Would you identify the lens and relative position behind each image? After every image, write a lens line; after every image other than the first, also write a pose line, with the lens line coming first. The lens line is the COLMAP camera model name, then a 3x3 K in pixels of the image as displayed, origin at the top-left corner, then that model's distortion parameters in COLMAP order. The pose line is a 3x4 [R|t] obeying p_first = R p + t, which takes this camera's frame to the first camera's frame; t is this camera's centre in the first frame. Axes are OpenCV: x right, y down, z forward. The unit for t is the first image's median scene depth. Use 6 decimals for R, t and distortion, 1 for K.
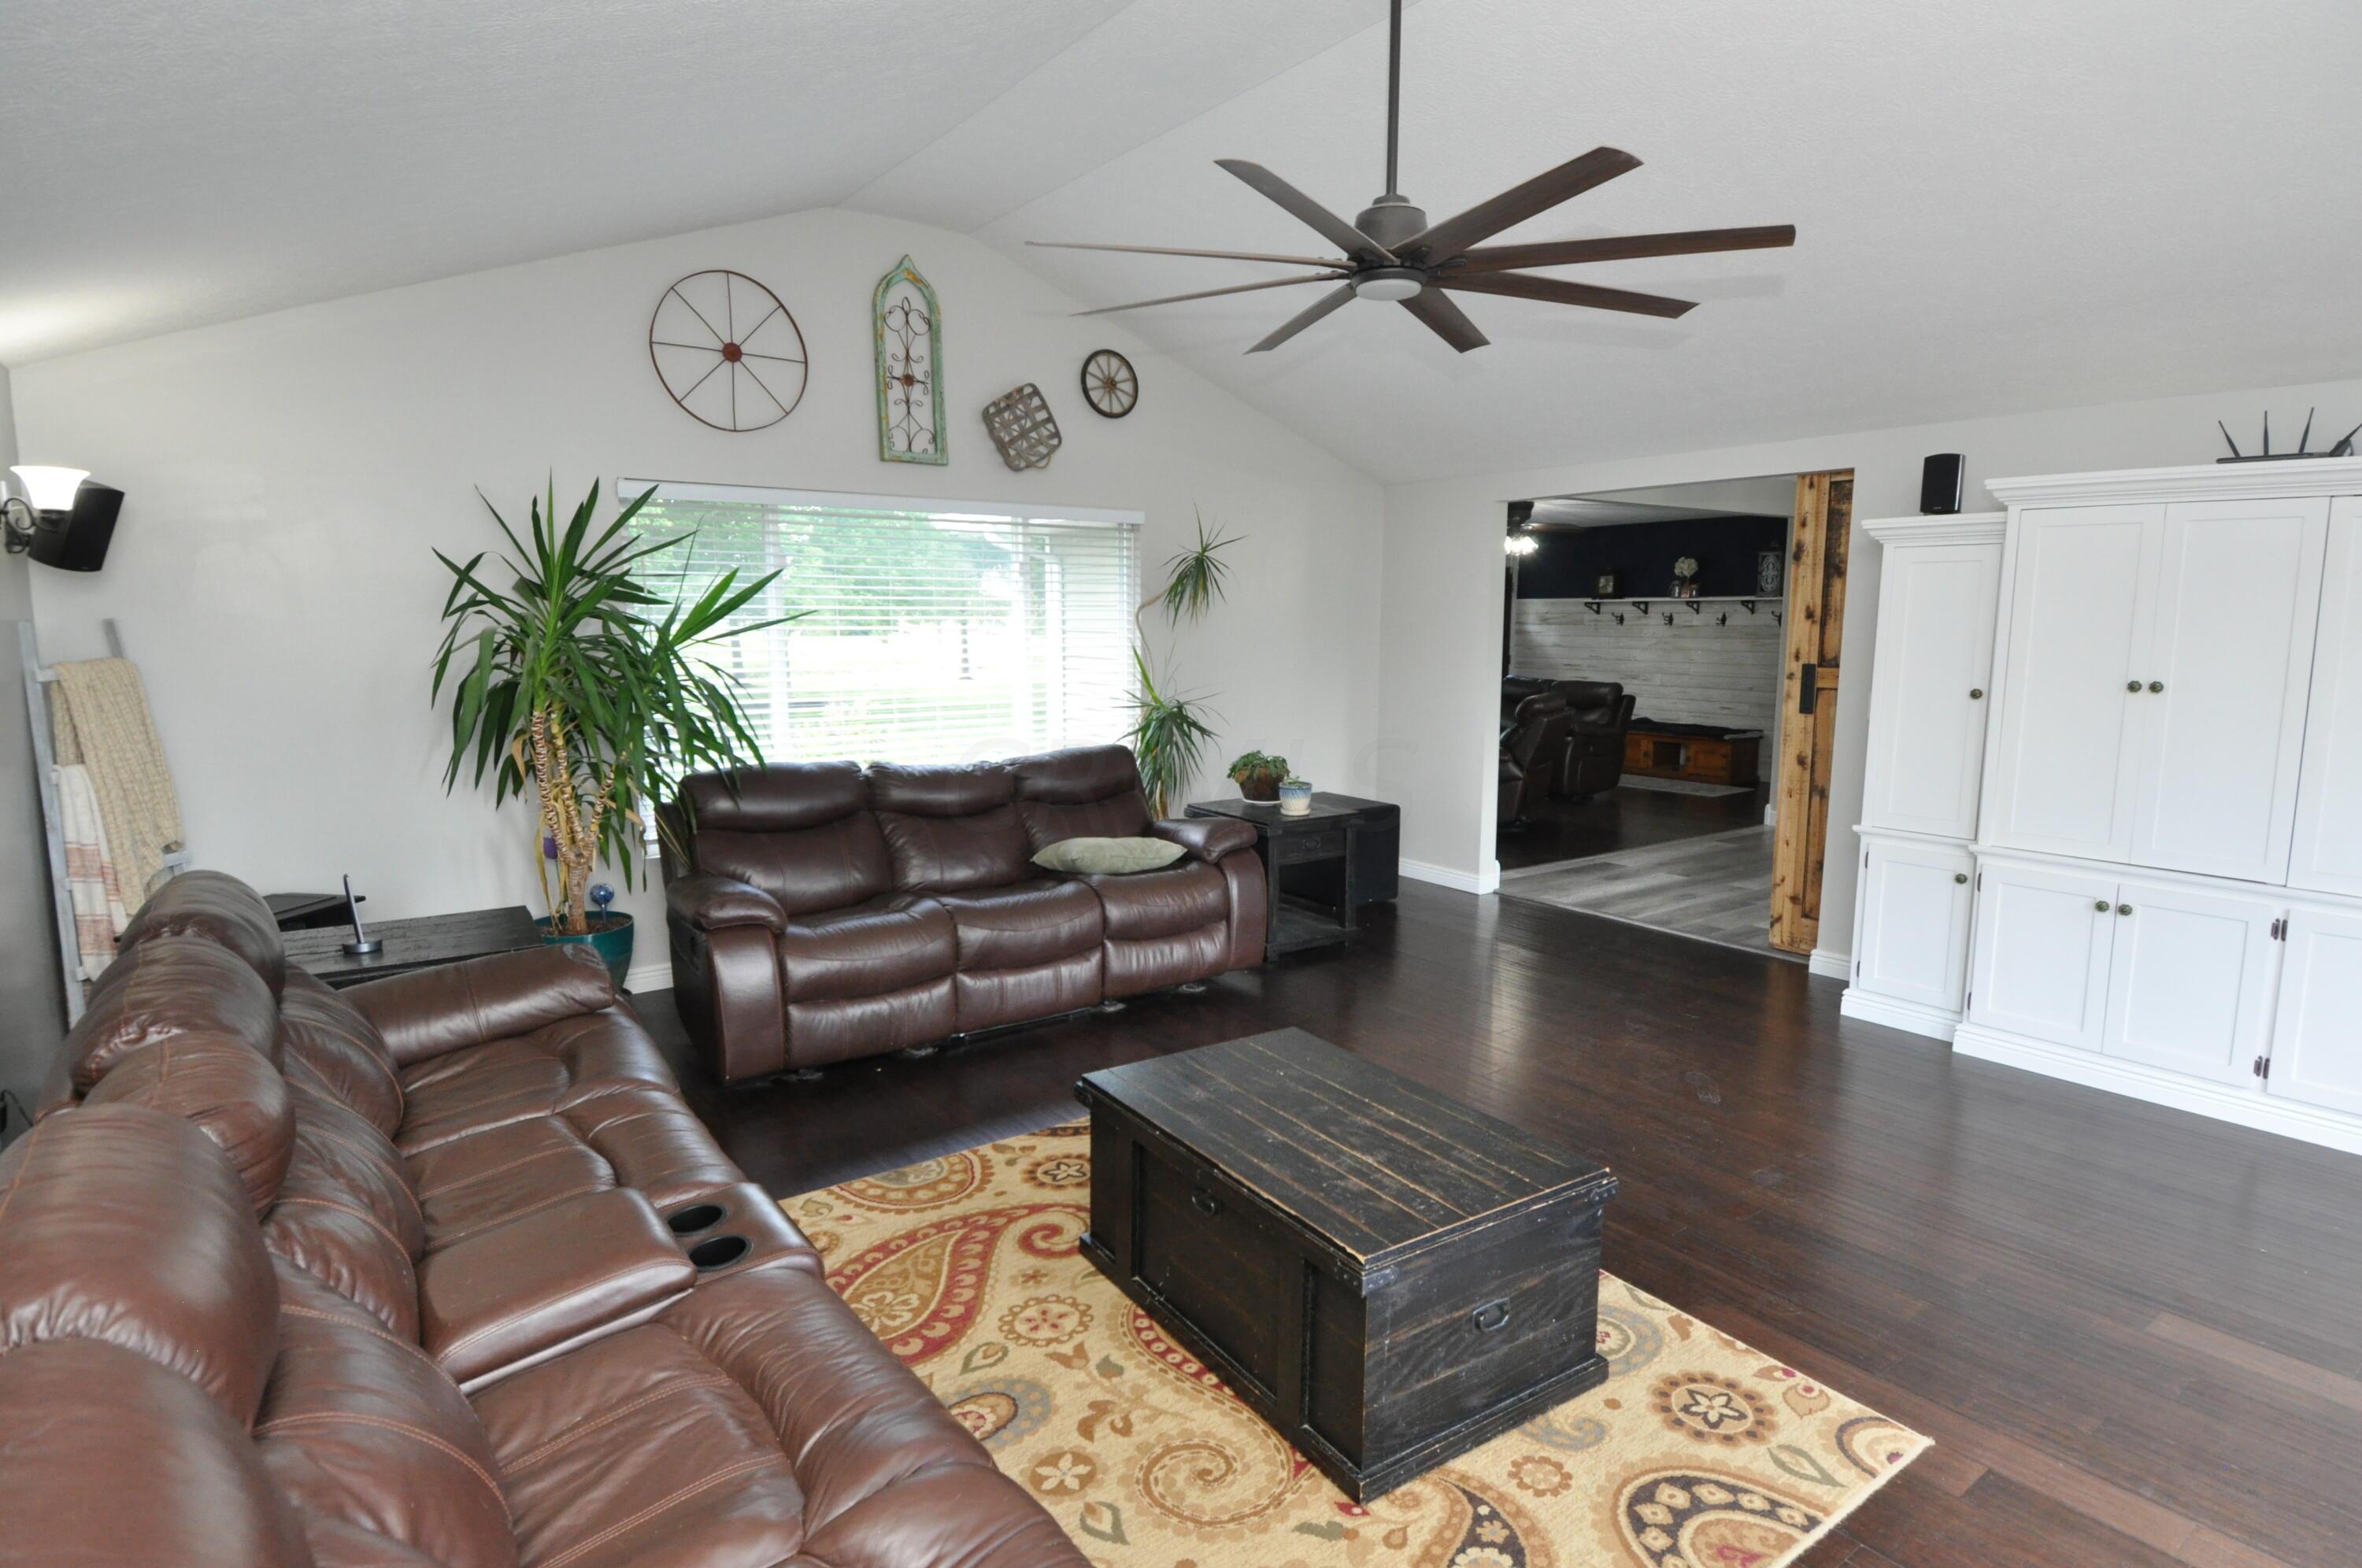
lens RADIAL K [[1268.4, 0, 1178.8], [0, 1268.4, 773.6], [0, 0, 1]] dist [0.082541, -0.088185]
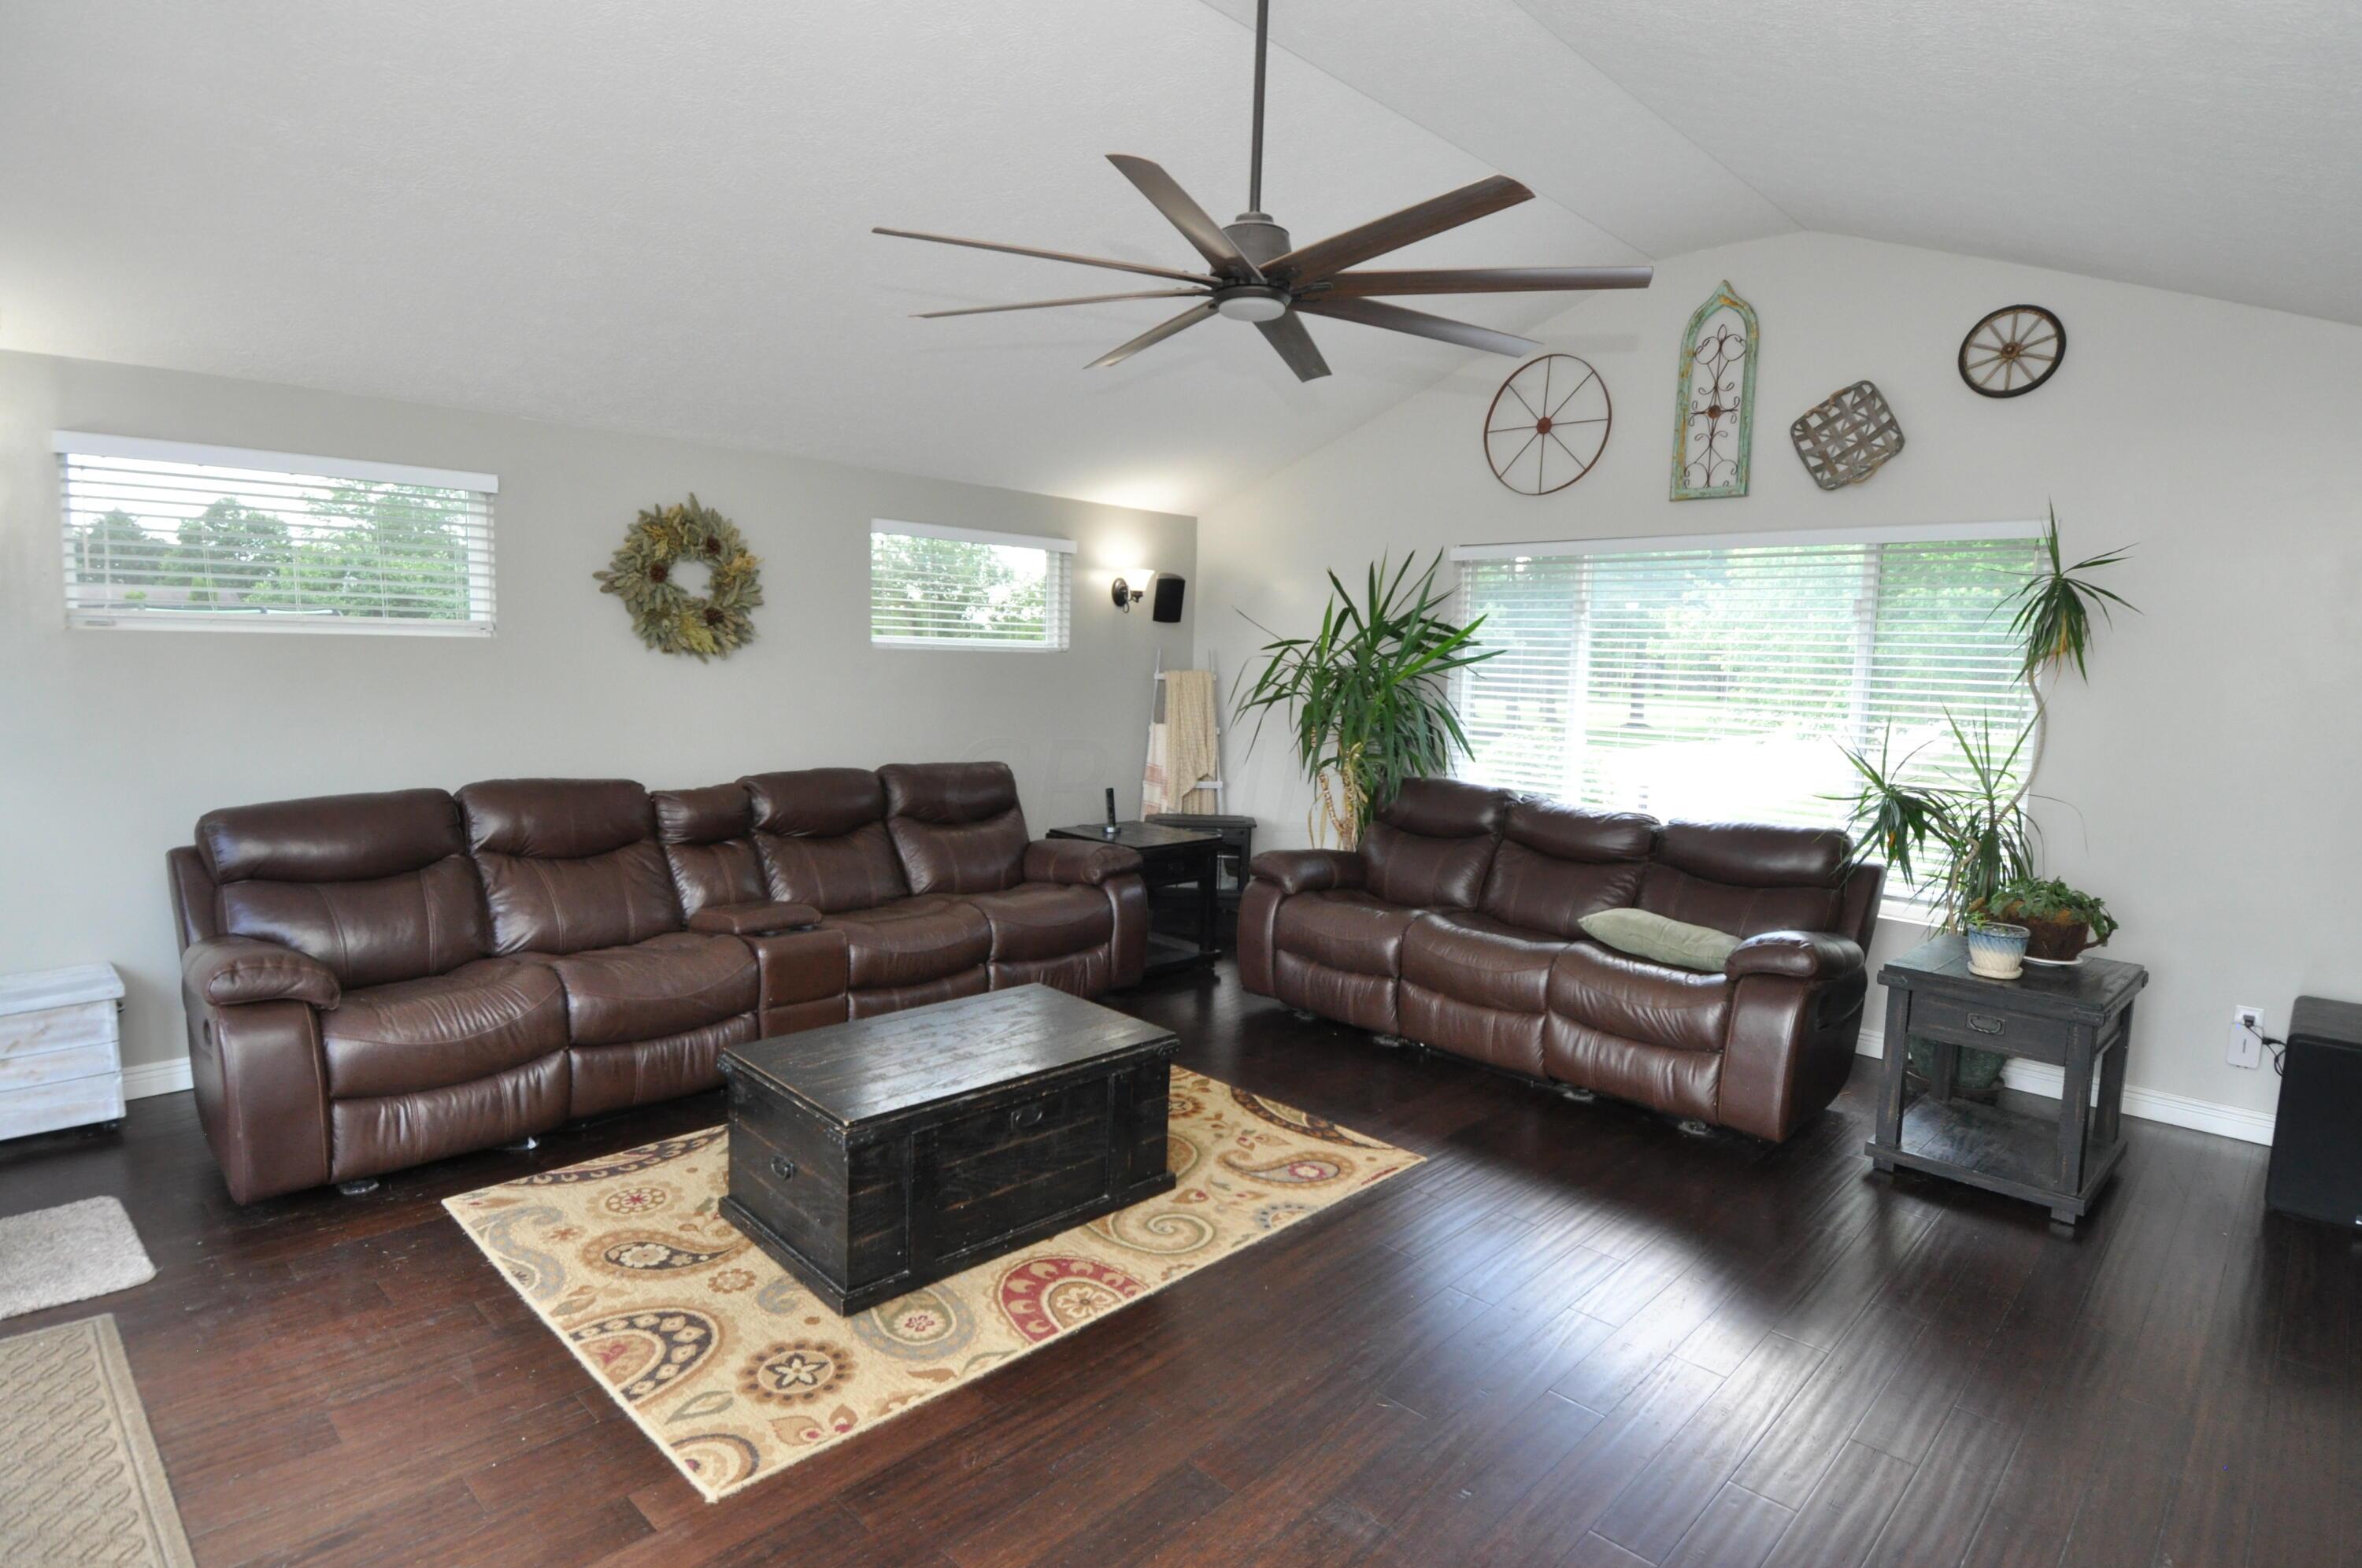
lens RADIAL K [[1235.7, 0, 1182.8], [0, 1235.7, 787.3], [0, 0, 1]] dist [0.023953, -0.035011]
pose [[0.157534, 0.112291, -0.981108, 0.740559], [-0.151458, 0.984506, 0.088361, -0.063269], [0.975830, 0.134677, 0.172101, 0.561921]]
